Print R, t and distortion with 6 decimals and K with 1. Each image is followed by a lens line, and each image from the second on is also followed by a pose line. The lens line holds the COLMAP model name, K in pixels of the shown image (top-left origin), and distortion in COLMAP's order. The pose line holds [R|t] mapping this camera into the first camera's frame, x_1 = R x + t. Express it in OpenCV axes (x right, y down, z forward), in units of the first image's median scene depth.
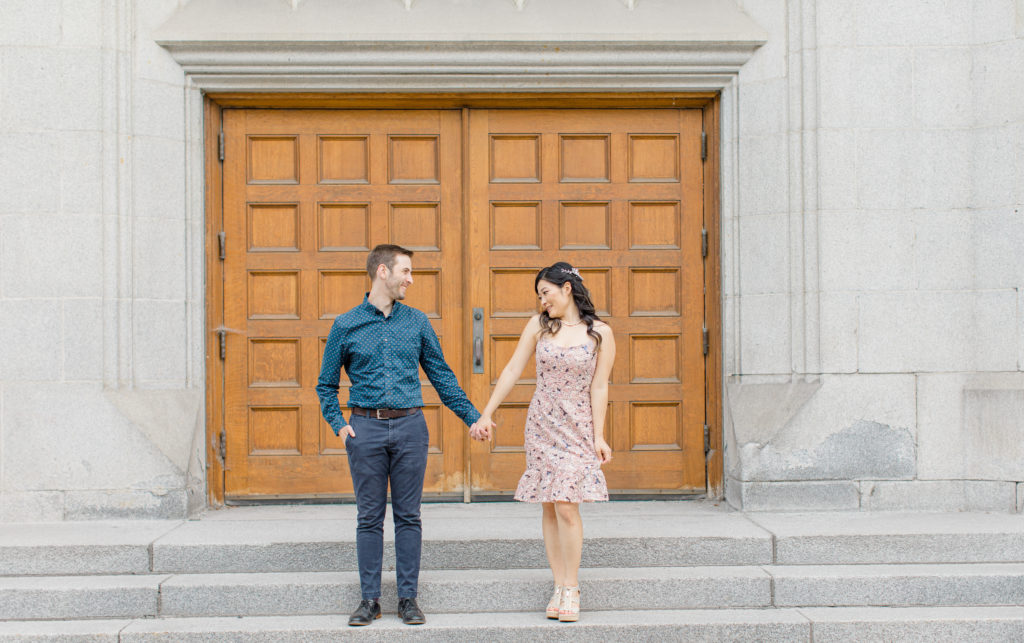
lens RADIAL K [[1564.8, 0, 510.6], [0, 1564.8, 322.7], [0, 0, 1]] dist [0.026843, 0.000000]
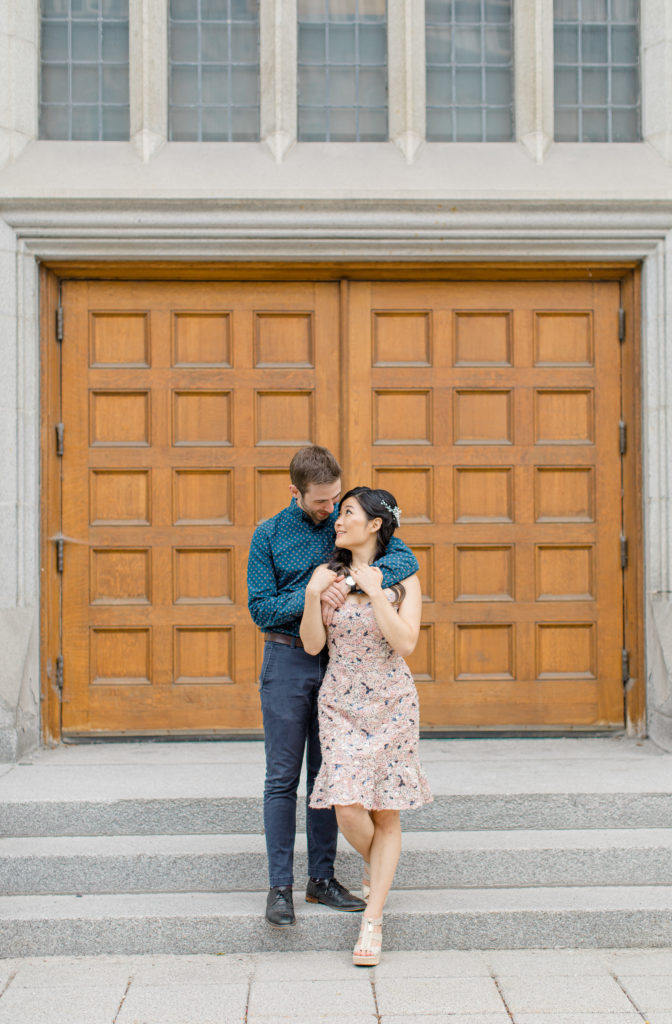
lens RADIAL K [[1452.3, 0, 337.6], [0, 1452.3, 510.7], [0, 0, 1]] dist [0.032279, 0.000000]
pose [[0.999991, 0.001725, 0.003994, -0.035651], [-0.001676, 0.999925, -0.012100, -0.000905], [-0.004014, 0.012093, 0.999919, 0.205702]]
